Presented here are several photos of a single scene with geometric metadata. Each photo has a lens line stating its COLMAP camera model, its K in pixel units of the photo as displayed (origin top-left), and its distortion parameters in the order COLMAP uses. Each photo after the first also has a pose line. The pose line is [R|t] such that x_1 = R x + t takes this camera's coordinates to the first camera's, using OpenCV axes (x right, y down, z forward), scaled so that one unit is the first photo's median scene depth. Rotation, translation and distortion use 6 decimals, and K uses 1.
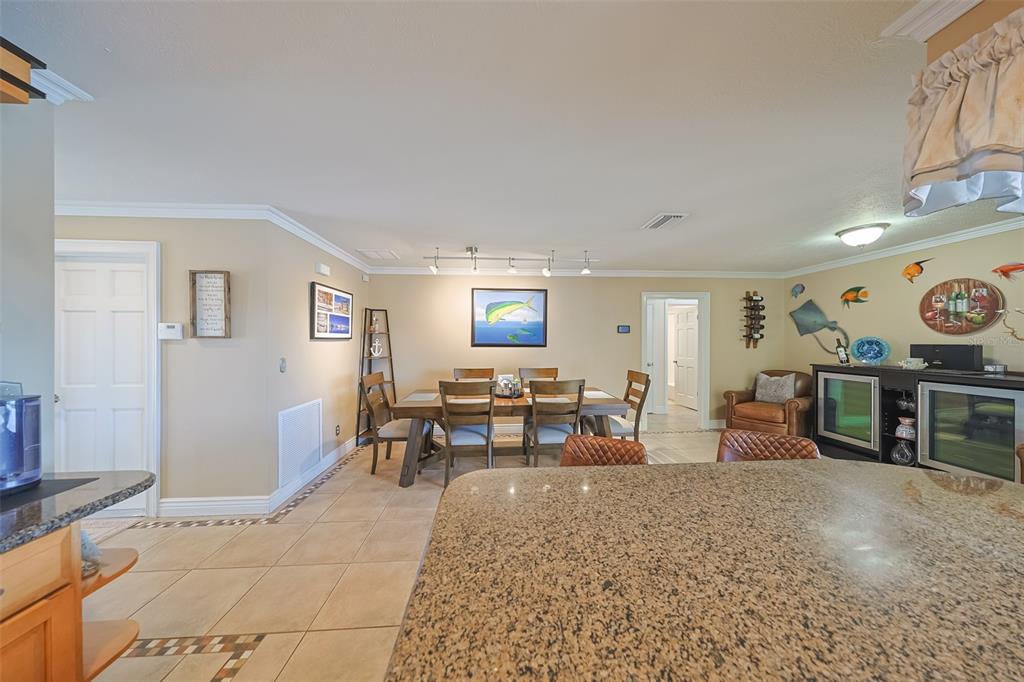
lens RADIAL K [[320.9, 0, 515.8], [0, 320.9, 343.8], [0, 0, 1]] dist [-0.000729, -0.000118]
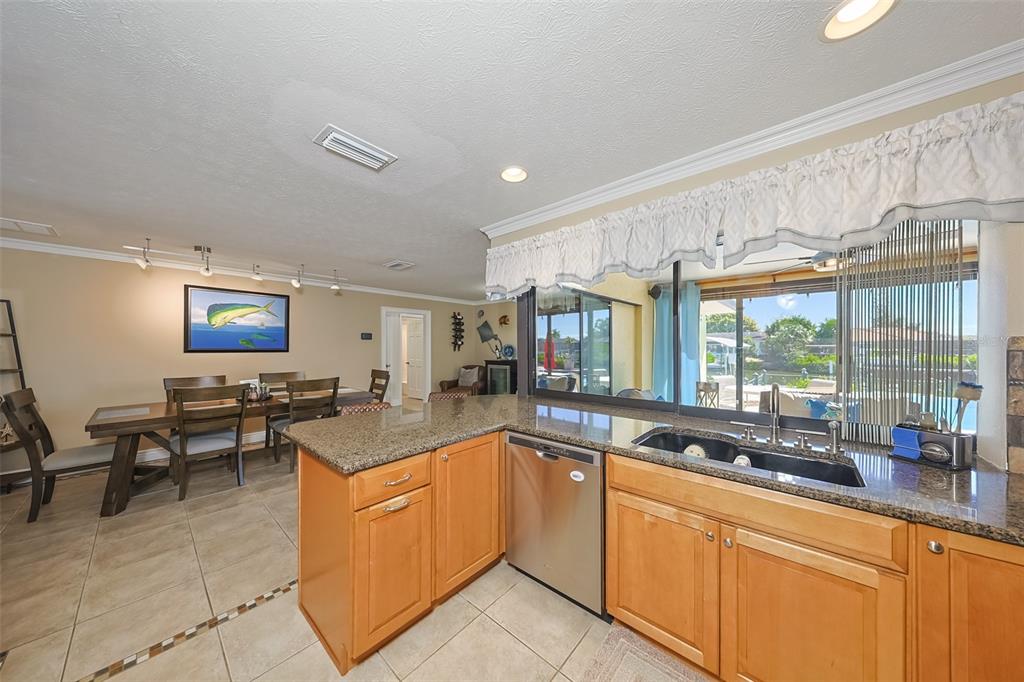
lens RADIAL K [[320.9, 0, 515.8], [0, 320.9, 343.8], [0, 0, 1]] dist [-0.000729, -0.000118]
pose [[0.705188, 0.006316, 0.708993, -0.123730], [0.004418, 0.999902, -0.013301, 0.000855], [-0.709007, 0.012512, 0.705090, -0.246749]]
